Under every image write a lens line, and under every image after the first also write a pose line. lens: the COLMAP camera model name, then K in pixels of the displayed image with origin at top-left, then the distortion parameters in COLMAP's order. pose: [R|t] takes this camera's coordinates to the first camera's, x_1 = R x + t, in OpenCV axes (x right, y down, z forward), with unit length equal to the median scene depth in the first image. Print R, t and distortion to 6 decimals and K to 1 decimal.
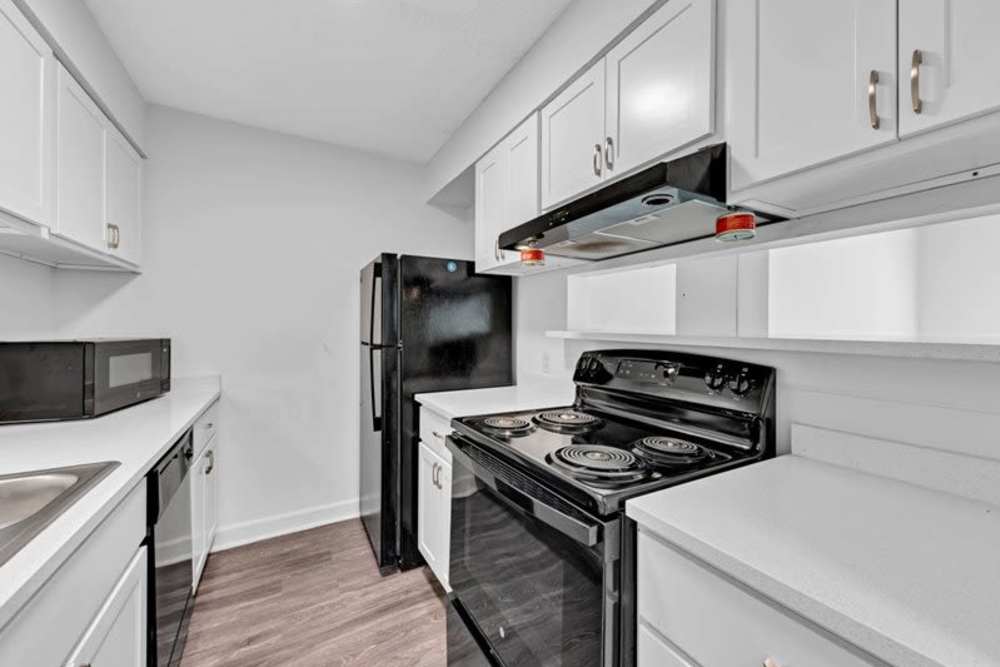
lens RADIAL K [[384.3, 0, 505.1], [0, 384.3, 328.6], [0, 0, 1]] dist [0.001133, 0.000112]
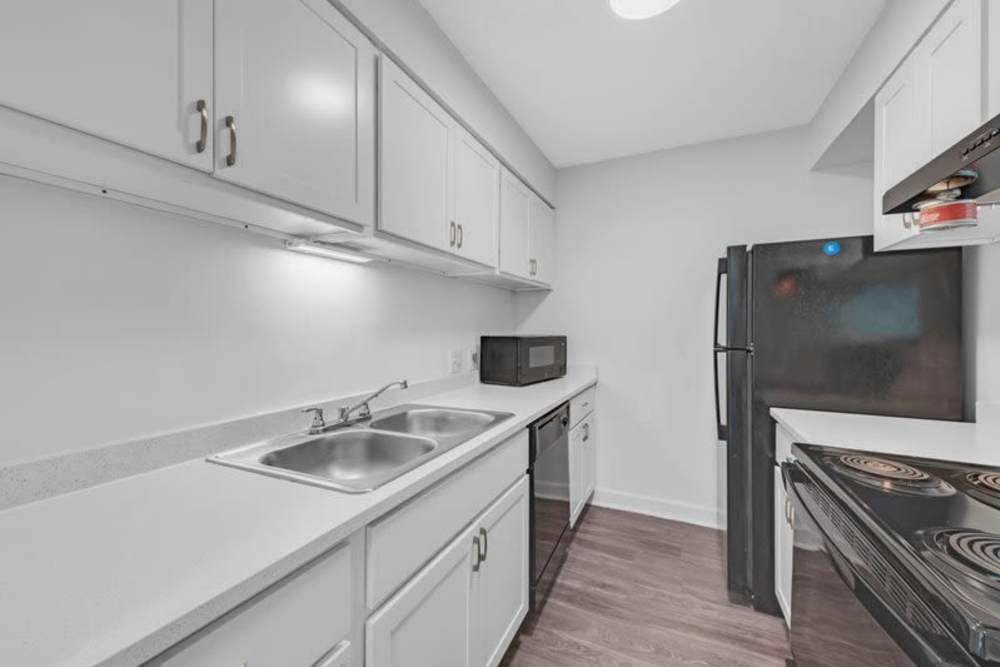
lens RADIAL K [[384.3, 0, 502.9], [0, 384.3, 330.2], [0, 0, 1]] dist [0.001133, 0.000112]
pose [[0.568711, 0.007177, -0.822506, 0.127573], [-0.004431, 0.999974, 0.005661, -0.001520], [0.822526, 0.000425, 0.568728, 0.039545]]
